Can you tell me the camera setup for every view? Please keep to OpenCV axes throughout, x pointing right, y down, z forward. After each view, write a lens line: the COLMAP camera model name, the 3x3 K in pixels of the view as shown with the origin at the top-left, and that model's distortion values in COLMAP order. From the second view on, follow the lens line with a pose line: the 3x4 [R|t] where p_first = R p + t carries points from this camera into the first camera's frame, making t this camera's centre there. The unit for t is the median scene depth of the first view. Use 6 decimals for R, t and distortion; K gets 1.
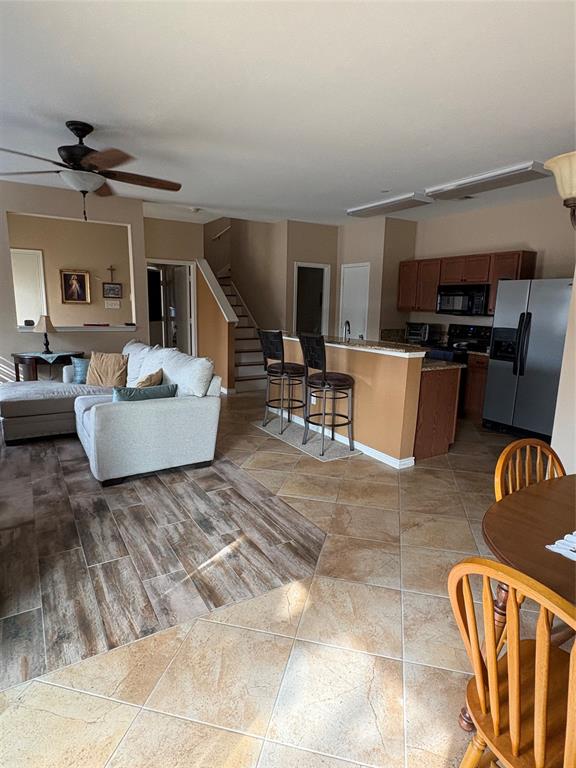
lens RADIAL K [[425.6, 0, 287.4], [0, 425.6, 384.2], [0, 0, 1]] dist [-0.000029, -0.000031]
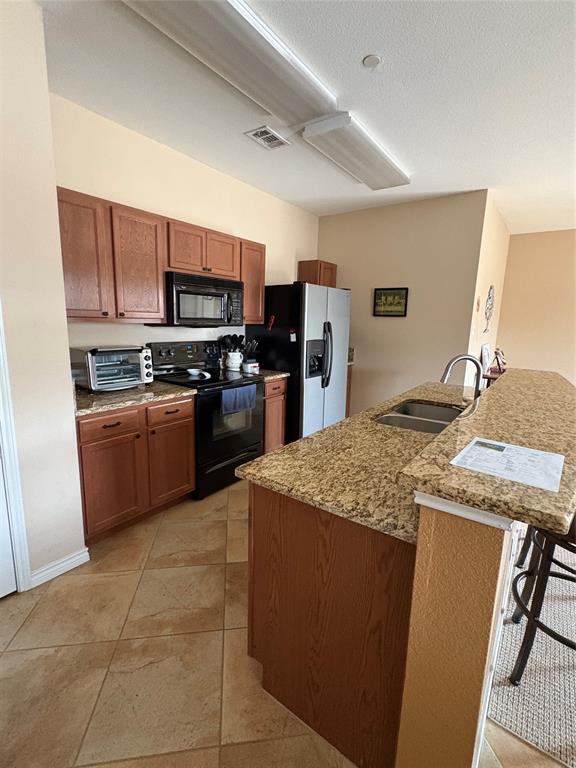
lens RADIAL K [[354.1, 0, 287.6], [0, 354.1, 383.8], [0, 0, 1]] dist [-0.008950, -0.002847]
pose [[-0.368227, -0.191683, 0.909762, -0.150086], [0.143570, 0.955056, 0.259337, -0.245791], [-0.918584, 0.226109, -0.324157, 1.326438]]
